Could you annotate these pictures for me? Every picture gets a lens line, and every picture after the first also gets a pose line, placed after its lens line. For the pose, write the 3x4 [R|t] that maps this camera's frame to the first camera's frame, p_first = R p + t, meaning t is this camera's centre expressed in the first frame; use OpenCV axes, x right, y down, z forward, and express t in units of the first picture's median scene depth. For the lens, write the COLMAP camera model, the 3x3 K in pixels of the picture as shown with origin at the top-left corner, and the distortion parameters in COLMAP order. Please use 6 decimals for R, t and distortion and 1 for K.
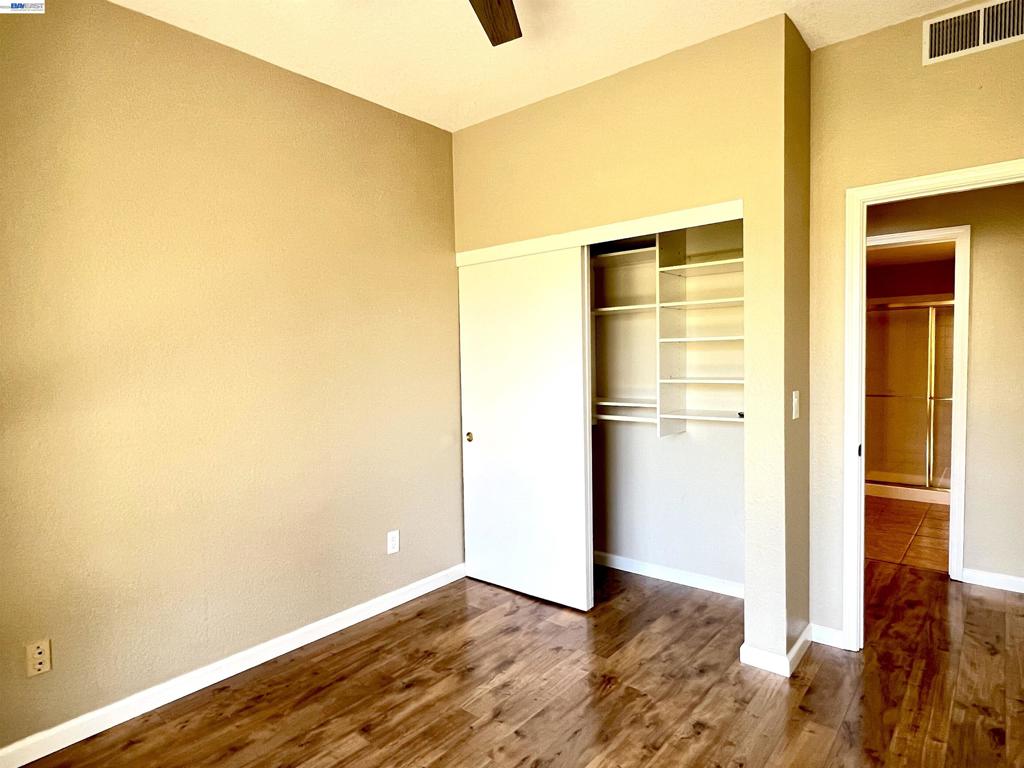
lens RADIAL K [[581.1, 0, 512.4], [0, 581.1, 385.5], [0, 0, 1]] dist [-0.002198, -0.000235]
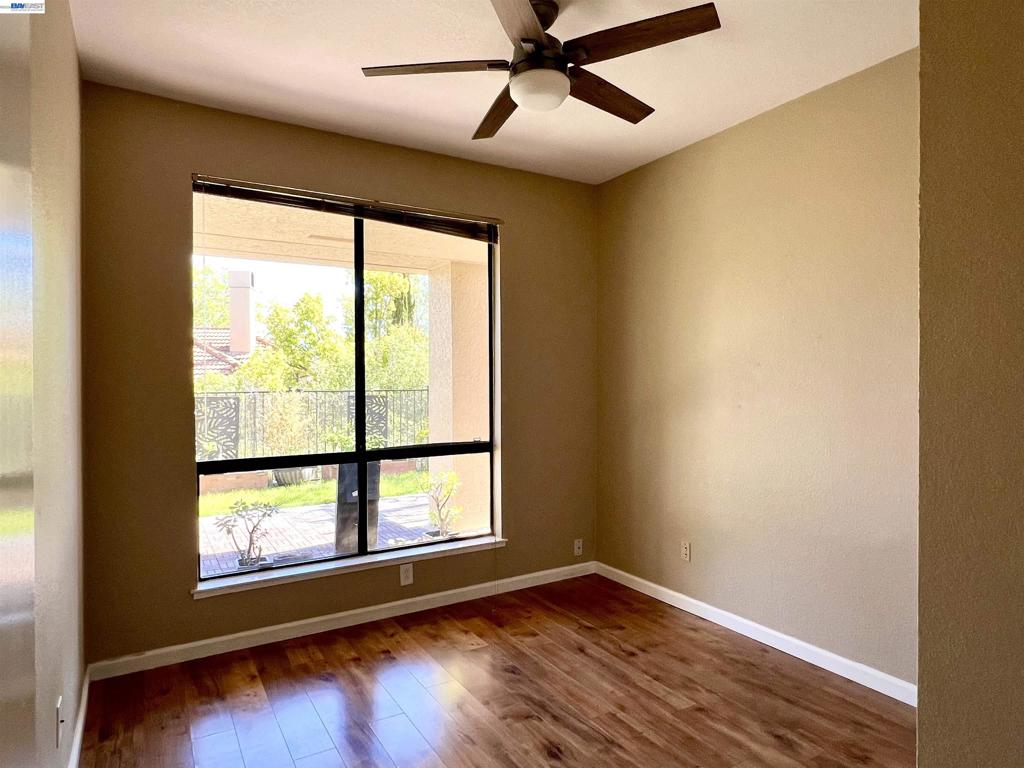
lens RADIAL K [[601.3, 0, 511.7], [0, 601.3, 382.0], [0, 0, 1]] dist [-0.000696, -0.000003]
pose [[-0.305444, 0.023143, -0.951929, 0.874802], [-0.040922, 0.998462, 0.037405, -0.054630], [0.951330, 0.050380, -0.304027, 0.914663]]
